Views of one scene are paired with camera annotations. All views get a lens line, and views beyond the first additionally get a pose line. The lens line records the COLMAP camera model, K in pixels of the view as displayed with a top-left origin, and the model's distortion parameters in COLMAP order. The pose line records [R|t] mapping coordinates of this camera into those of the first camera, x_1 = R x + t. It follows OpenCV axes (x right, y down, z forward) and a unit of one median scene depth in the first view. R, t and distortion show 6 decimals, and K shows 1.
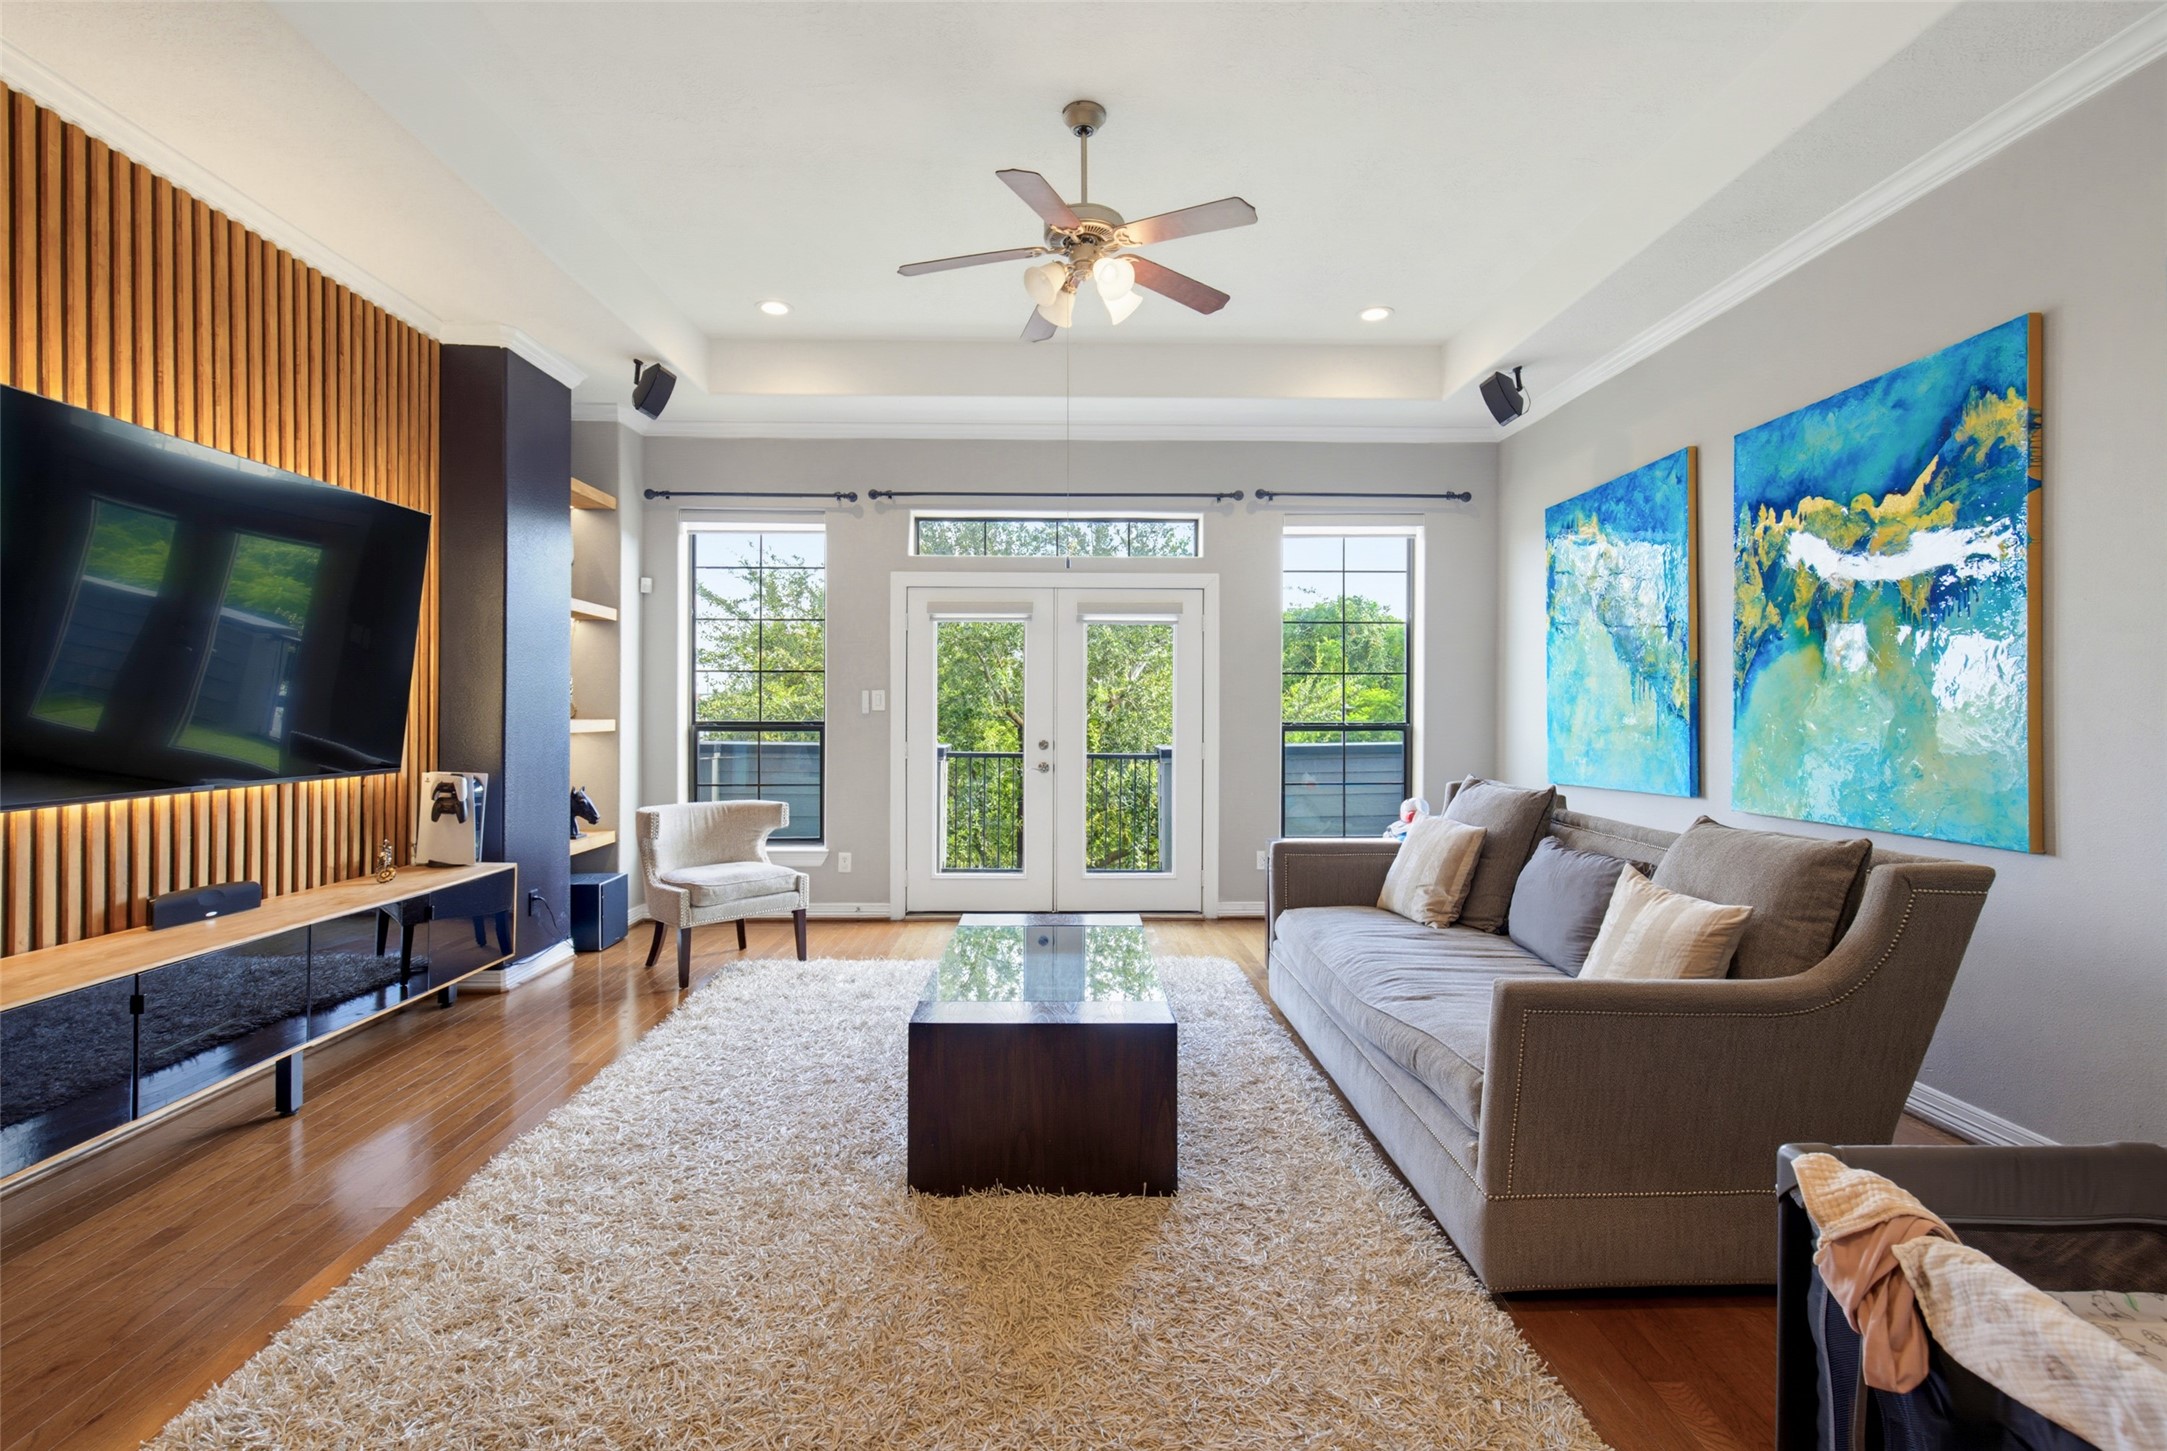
lens RADIAL K [[998.1, 0, 1078.6], [0, 998.1, 707.9], [0, 0, 1]] dist [0.000326, 0.000349]
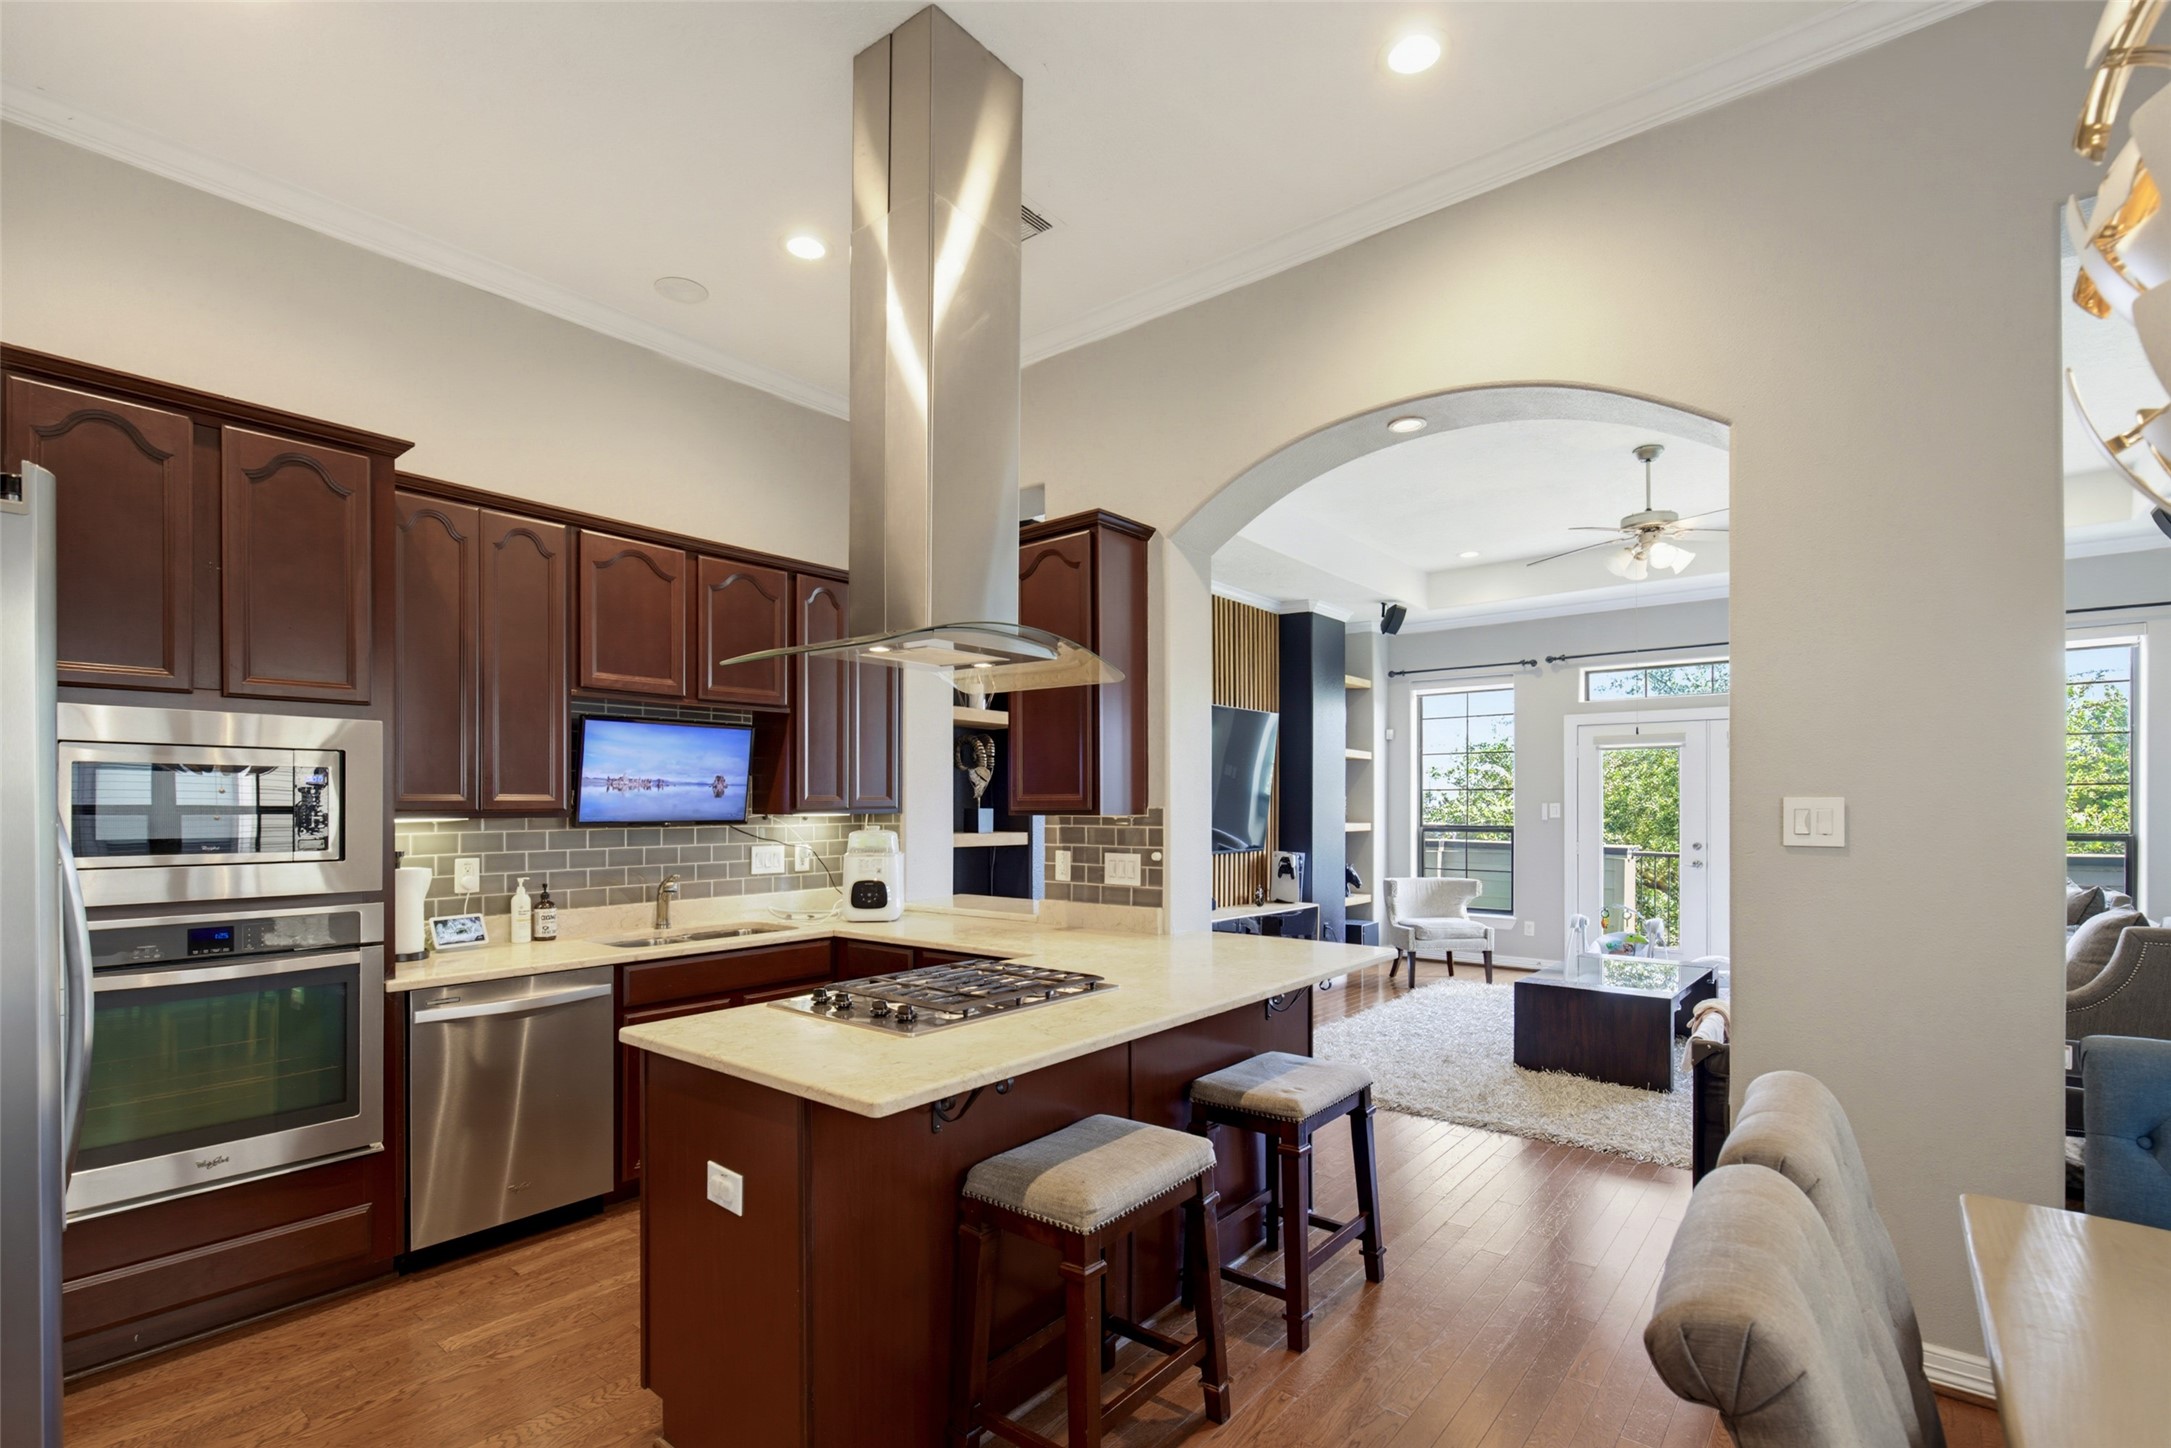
lens RADIAL K [[999.9, 0, 1081.8], [0, 999.9, 799.5], [0, 0, 1]] dist [0.000326, 0.000349]
pose [[0.756139, -0.005613, -0.654387, 0.230157], [-0.000316, 0.999960, -0.008943, -0.011822], [0.654411, 0.006968, 0.756107, -0.506881]]
